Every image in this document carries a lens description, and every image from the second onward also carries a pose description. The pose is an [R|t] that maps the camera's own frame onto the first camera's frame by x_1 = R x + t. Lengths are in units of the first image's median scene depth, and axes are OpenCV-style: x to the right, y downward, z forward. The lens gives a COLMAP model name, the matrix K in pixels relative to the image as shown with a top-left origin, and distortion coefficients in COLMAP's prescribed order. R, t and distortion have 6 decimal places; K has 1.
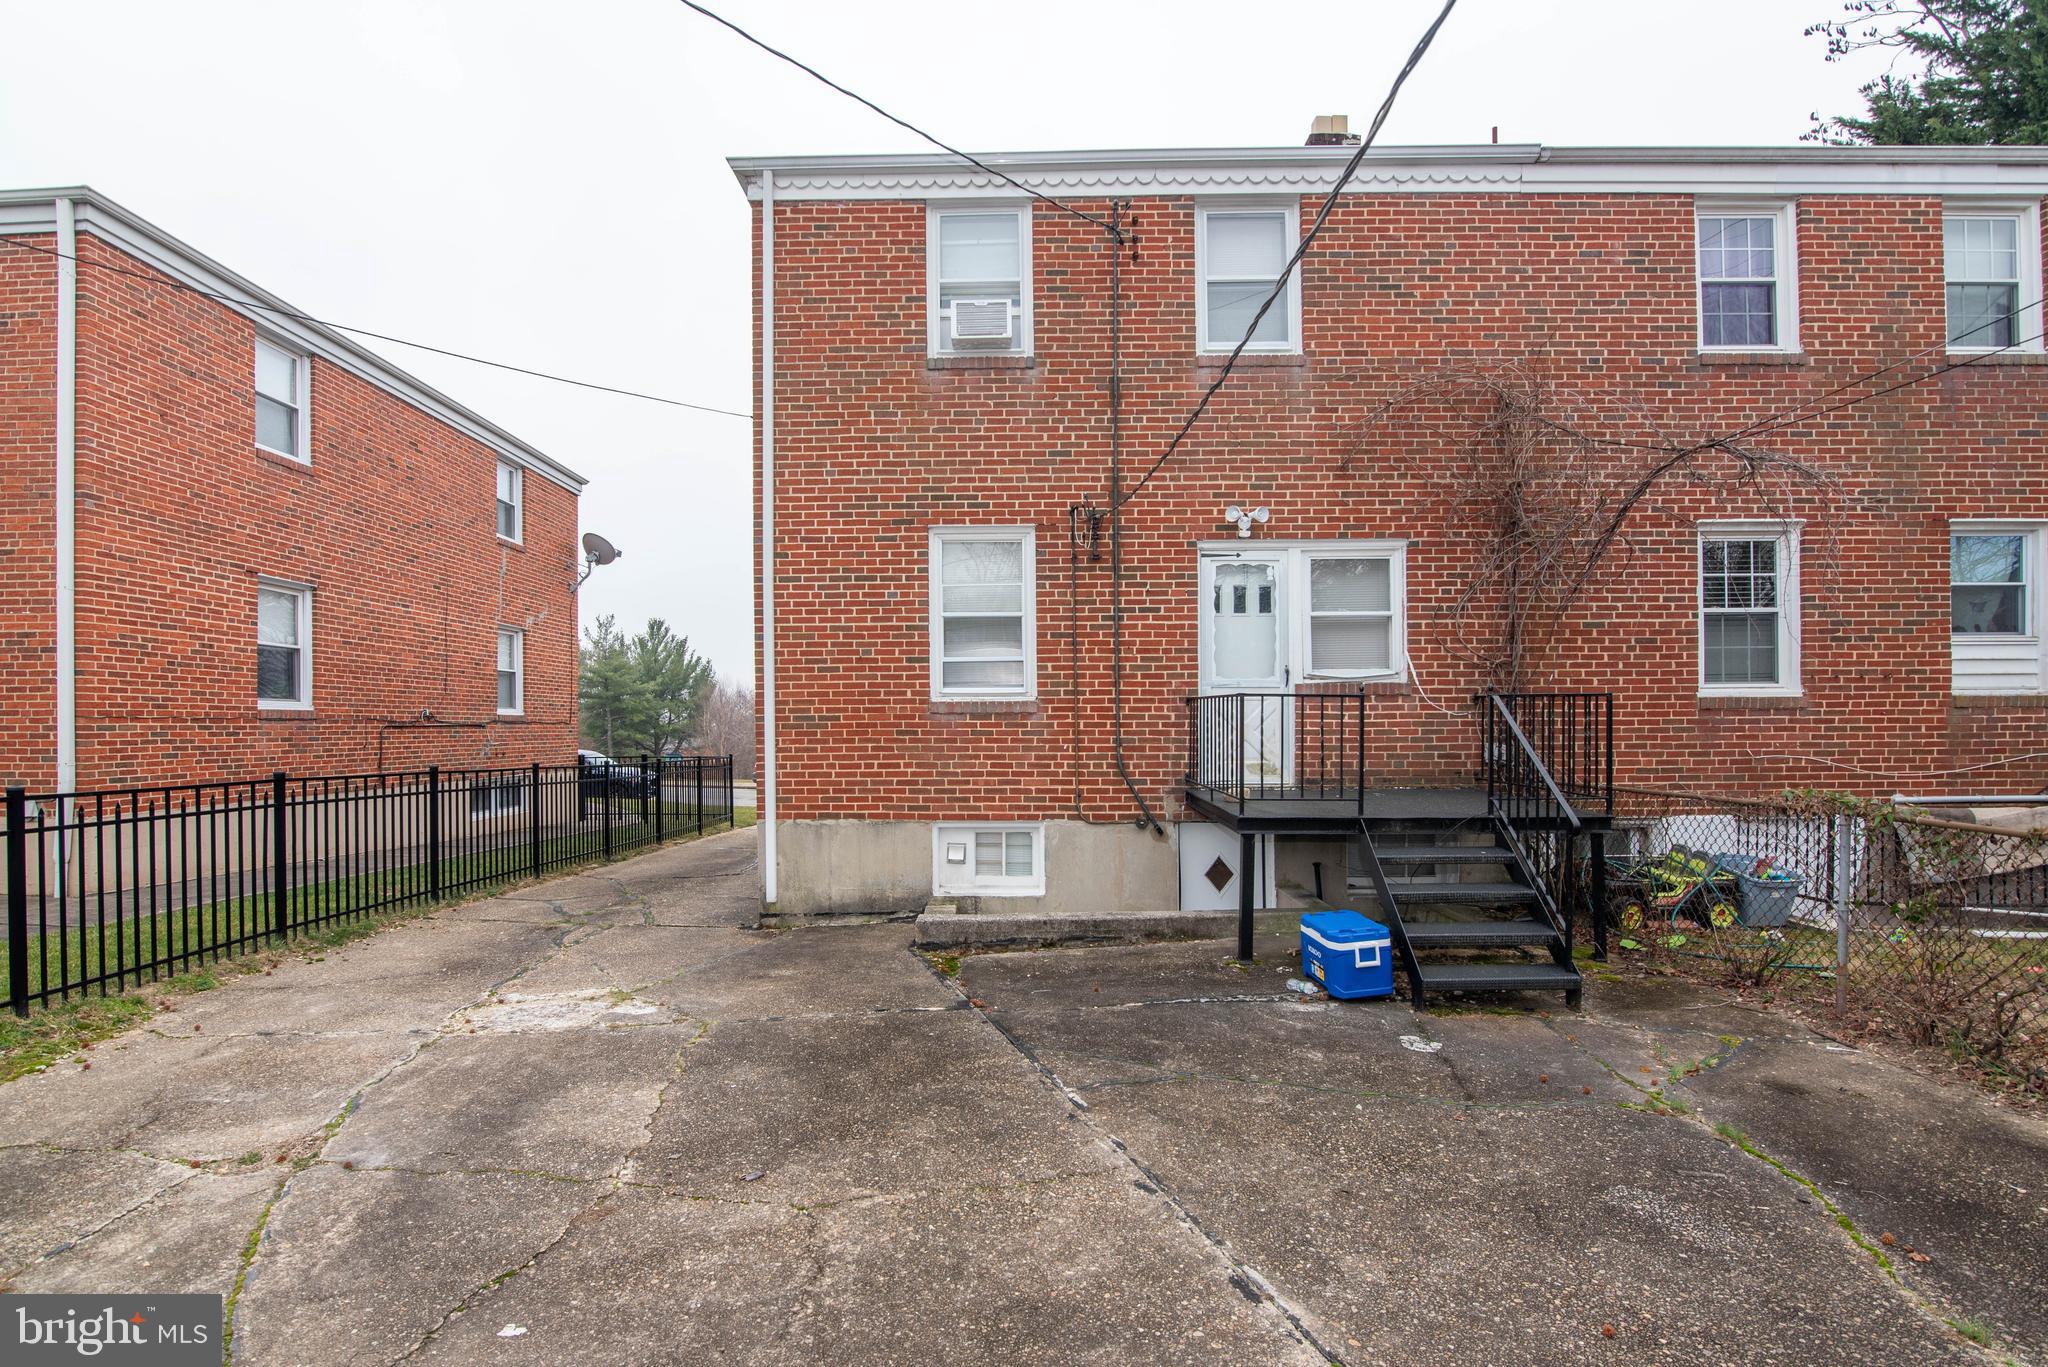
lens RADIAL K [[957.0, 0, 1005.0], [0, 957.0, 726.2], [0, 0, 1]] dist [-0.026973, 0.001952]
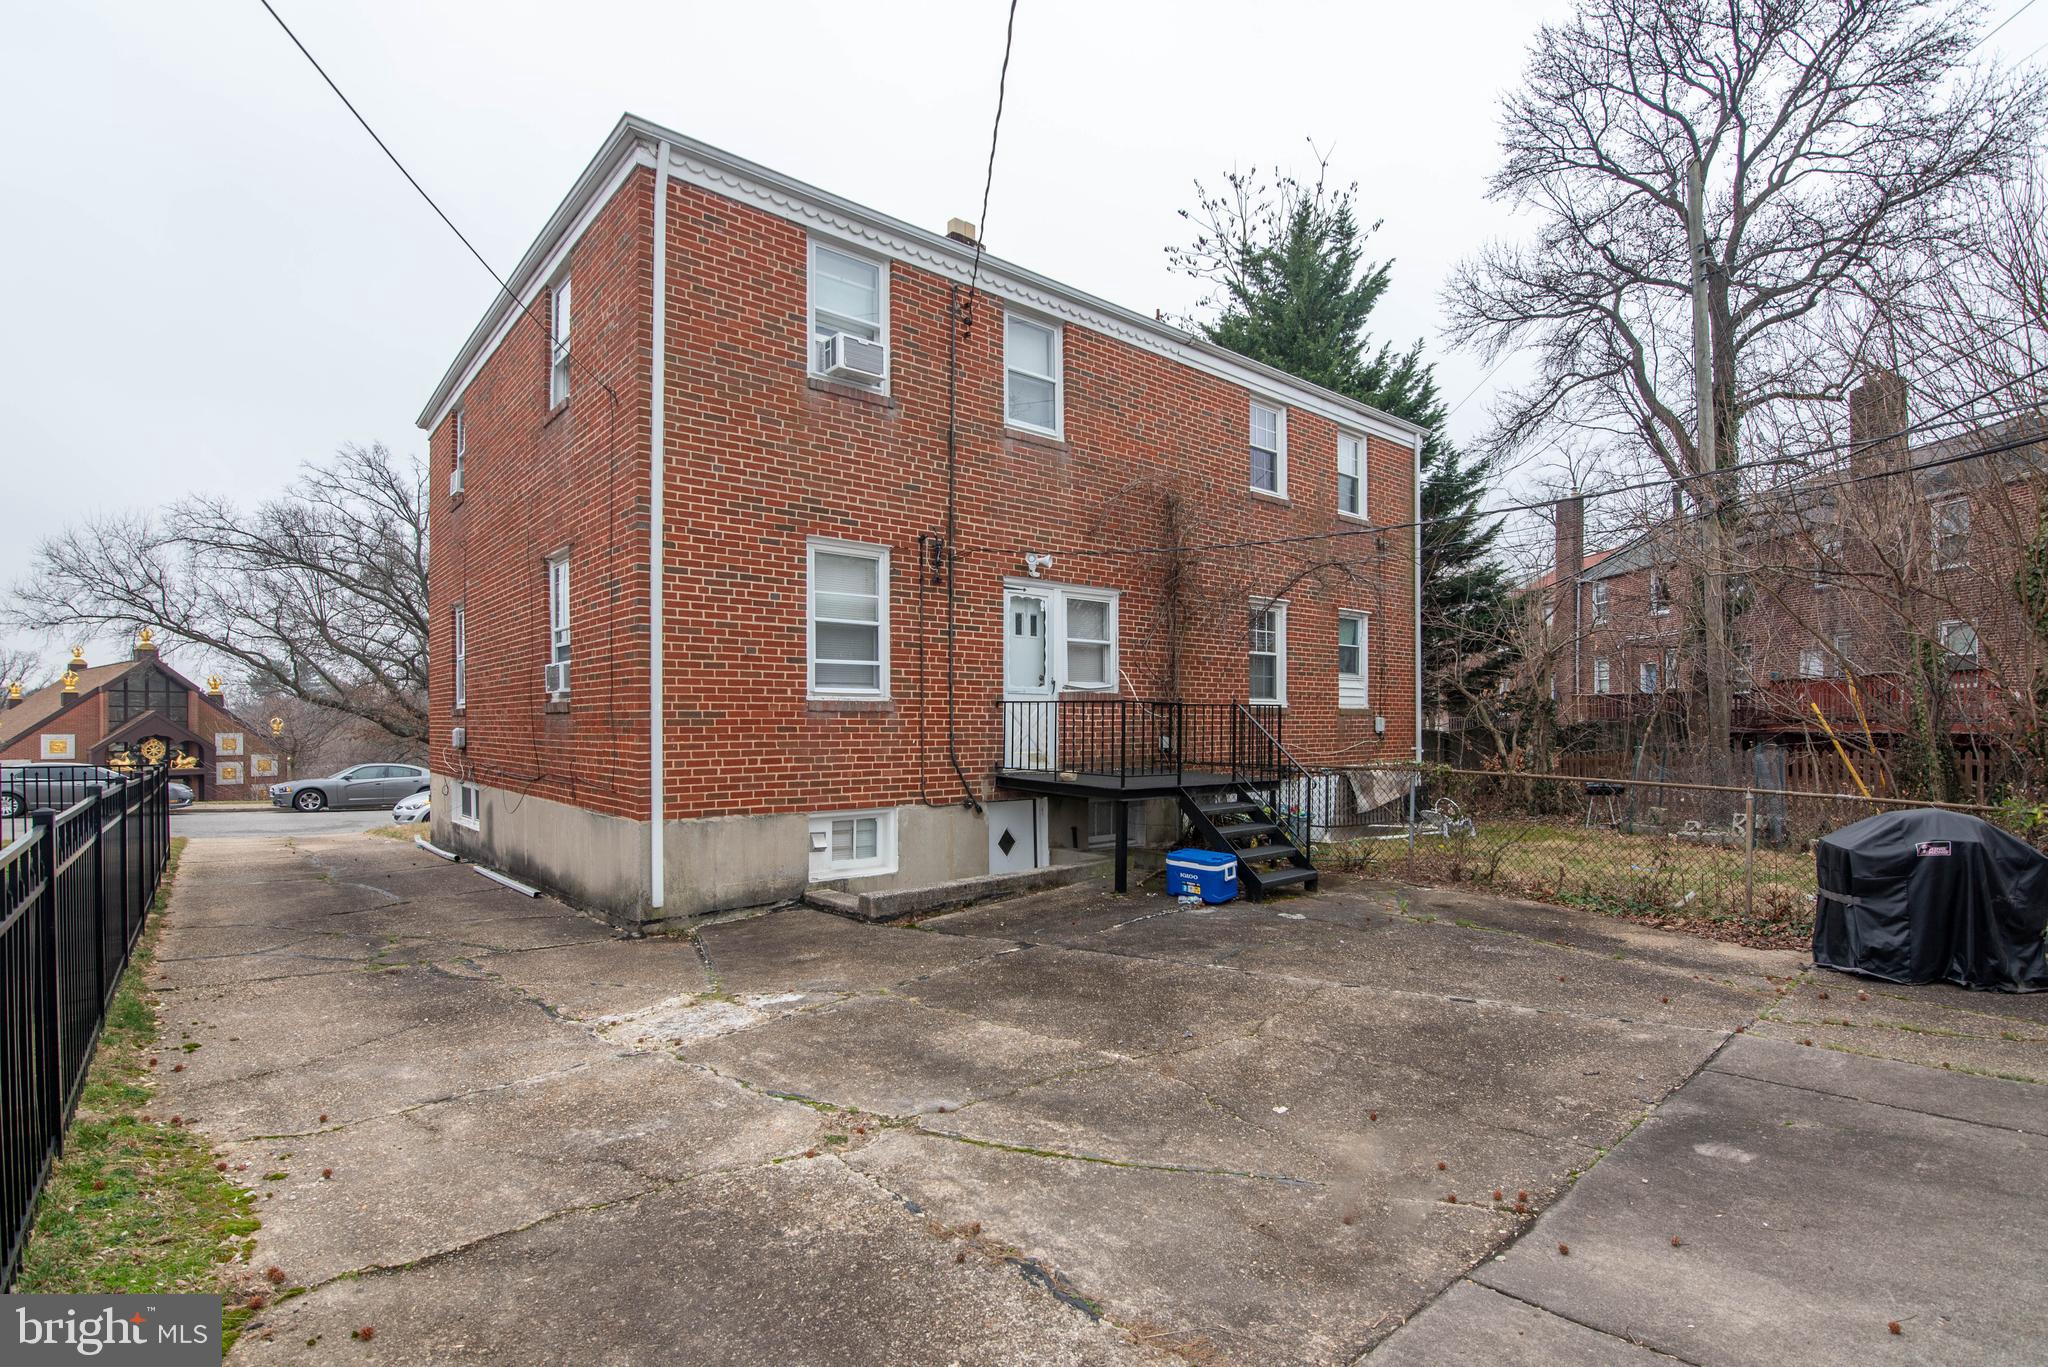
lens RADIAL K [[957.0, 0, 1067.4], [0, 957.0, 720.1], [0, 0, 1]] dist [-0.026973, 0.001952]
pose [[0.735286, 0.006522, 0.677725, -0.585847], [-0.003269, 0.999976, -0.006076, 0.002201], [-0.677749, 0.002252, 0.735290, 0.023671]]
